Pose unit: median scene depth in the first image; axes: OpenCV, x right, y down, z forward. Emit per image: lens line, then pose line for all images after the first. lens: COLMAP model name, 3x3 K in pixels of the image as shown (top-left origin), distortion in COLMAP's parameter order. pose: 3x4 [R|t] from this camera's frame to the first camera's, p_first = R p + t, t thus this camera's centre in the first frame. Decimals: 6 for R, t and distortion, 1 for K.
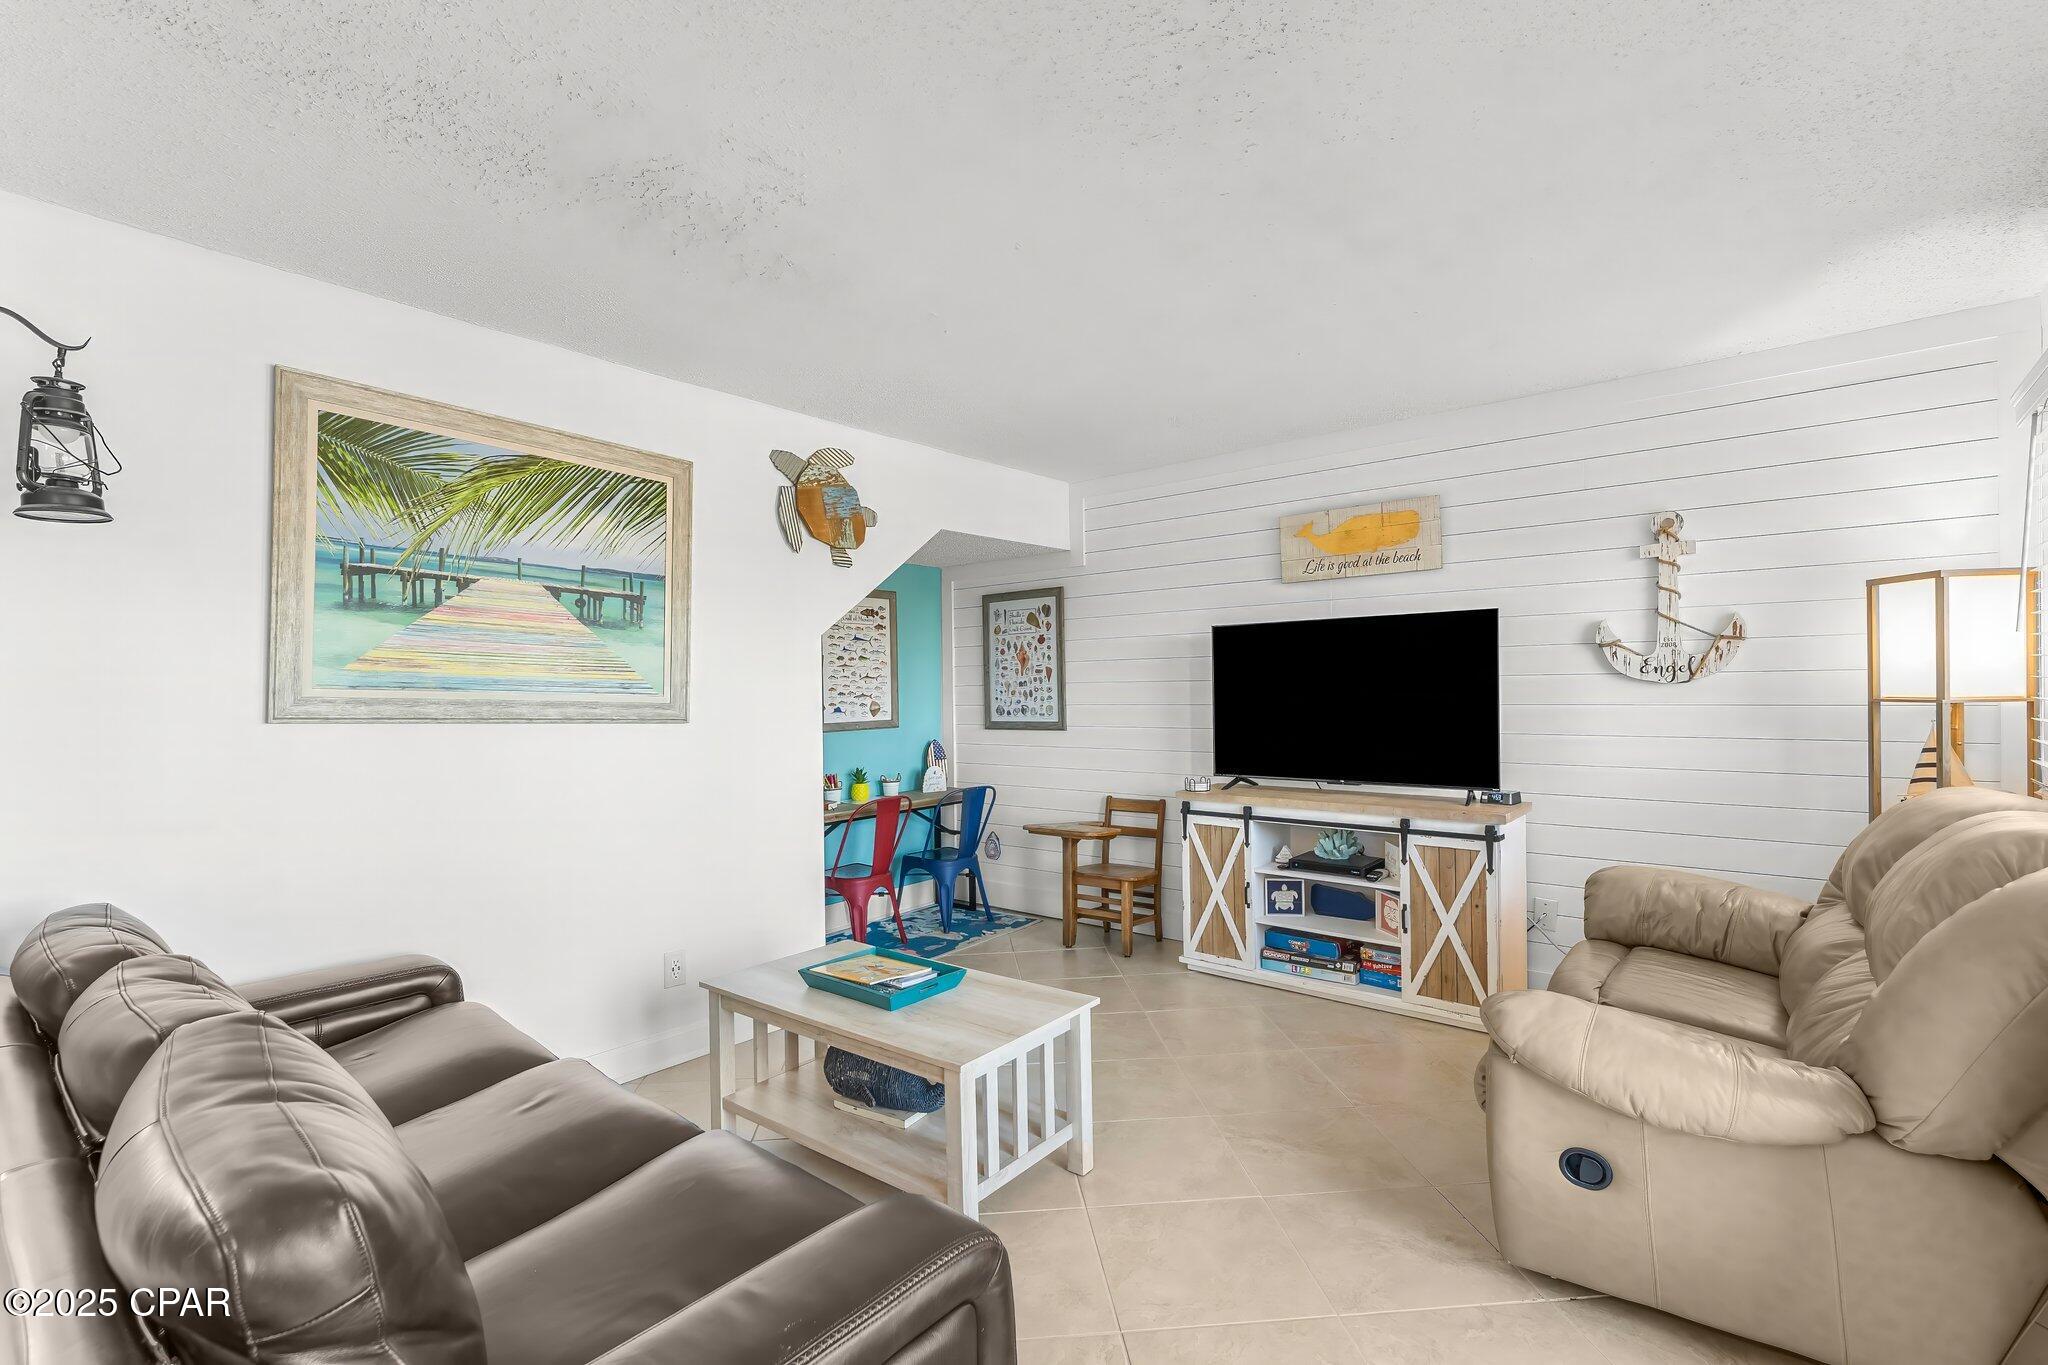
lens RADIAL K [[928.7, 0, 1021.9], [0, 928.7, 687.5], [0, 0, 1]] dist [-0.000550, -0.000028]
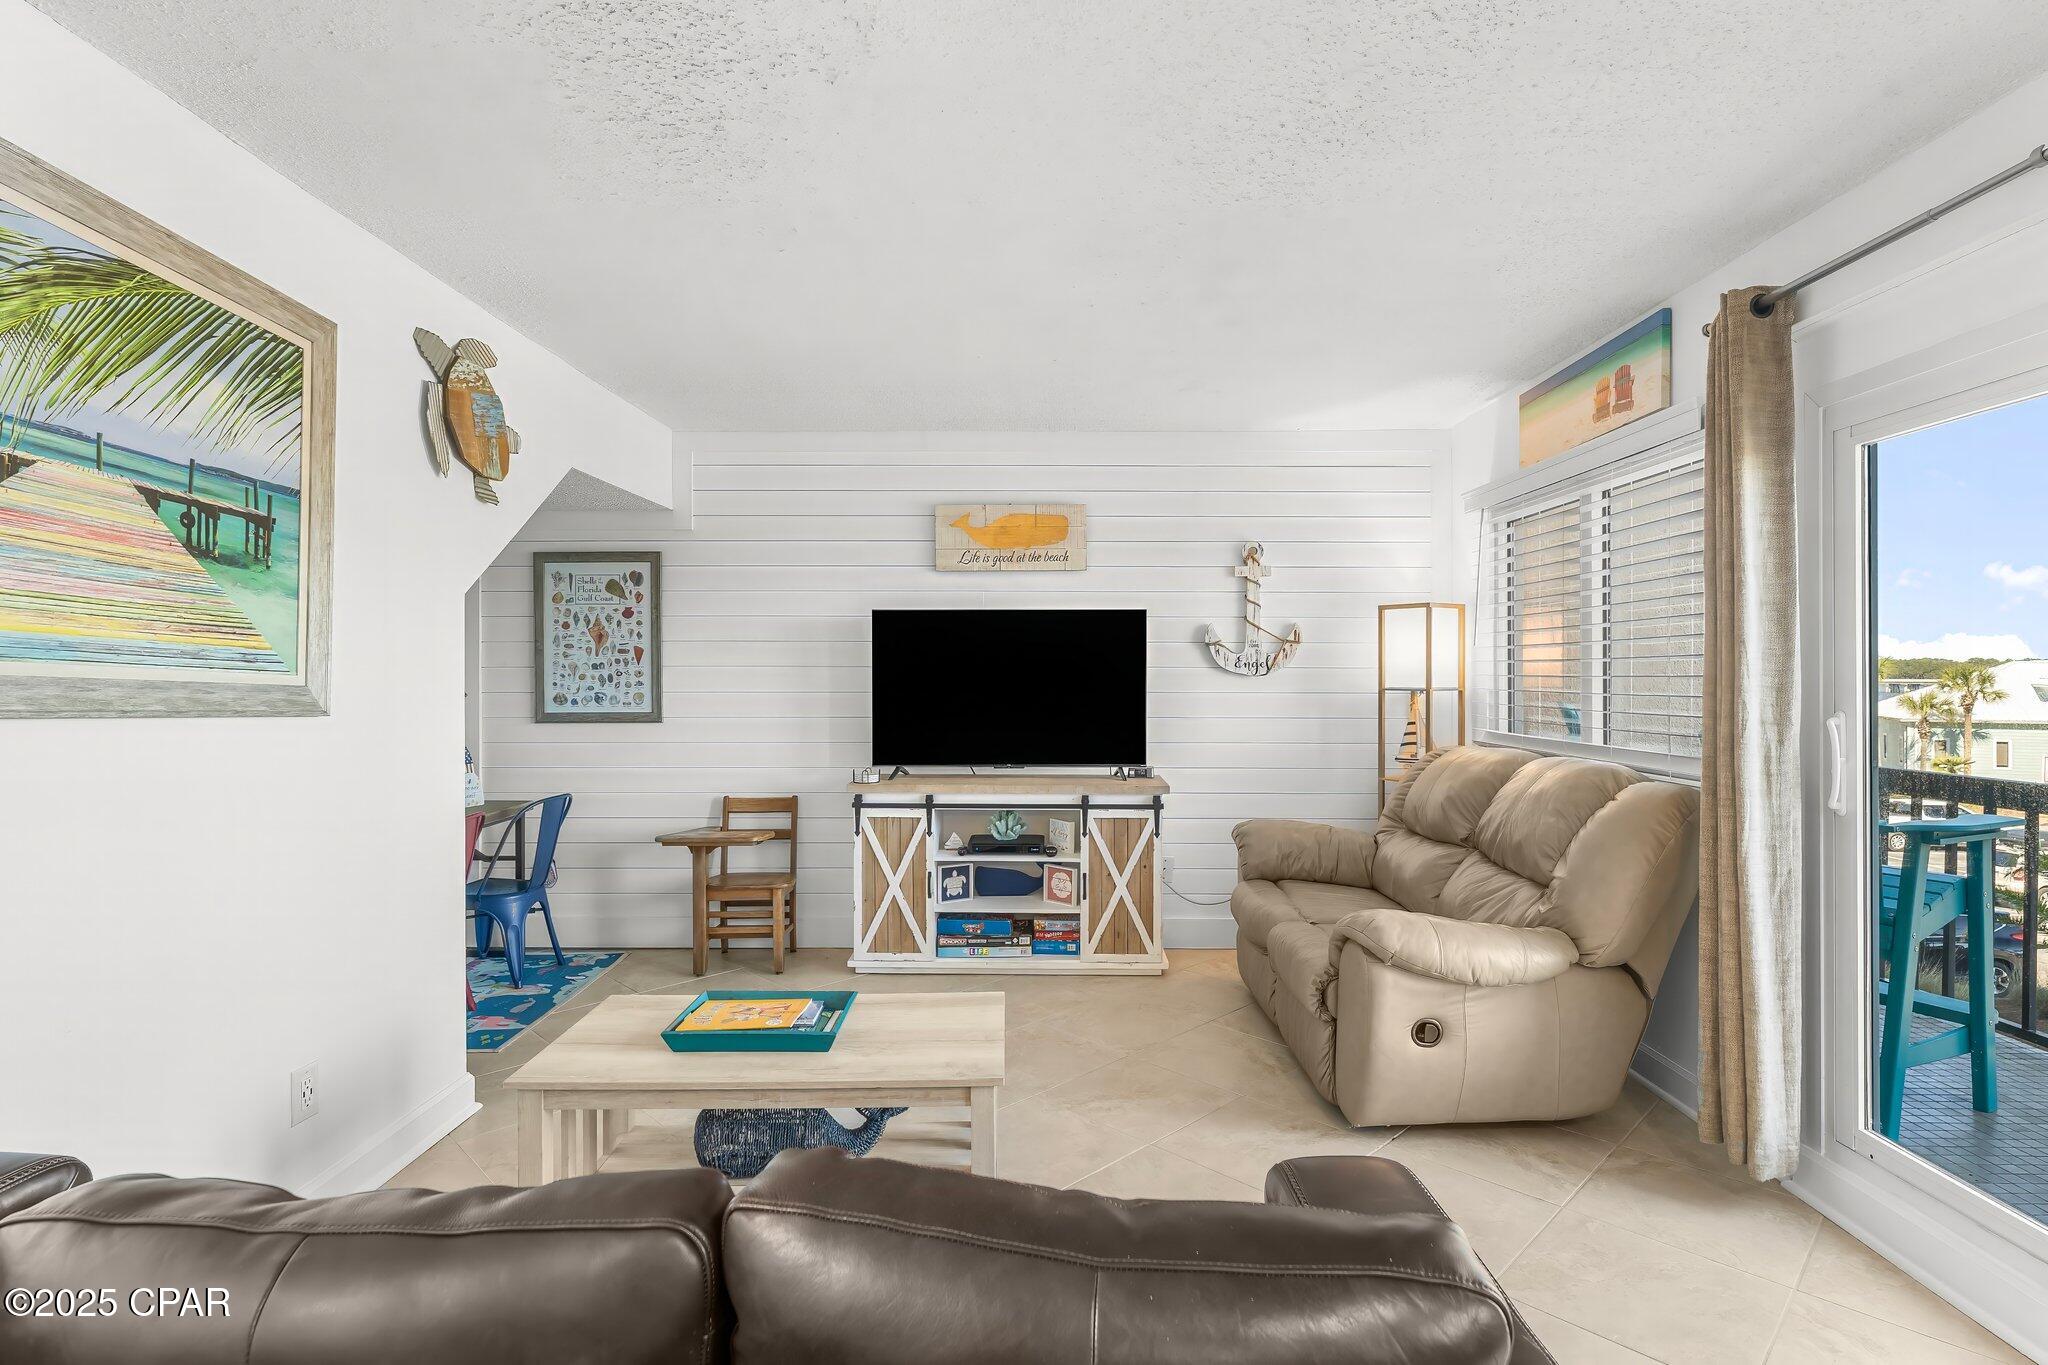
lens RADIAL K [[1011.4, 0, 1016.7], [0, 1011.4, 666.8], [0, 0, 1]] dist [0.001261, -0.001268]
pose [[0.770775, 0.018980, 0.636825, -0.424247], [-0.012919, 0.999816, -0.014162, 0.006759], [-0.636976, 0.002689, 0.770879, 0.127211]]
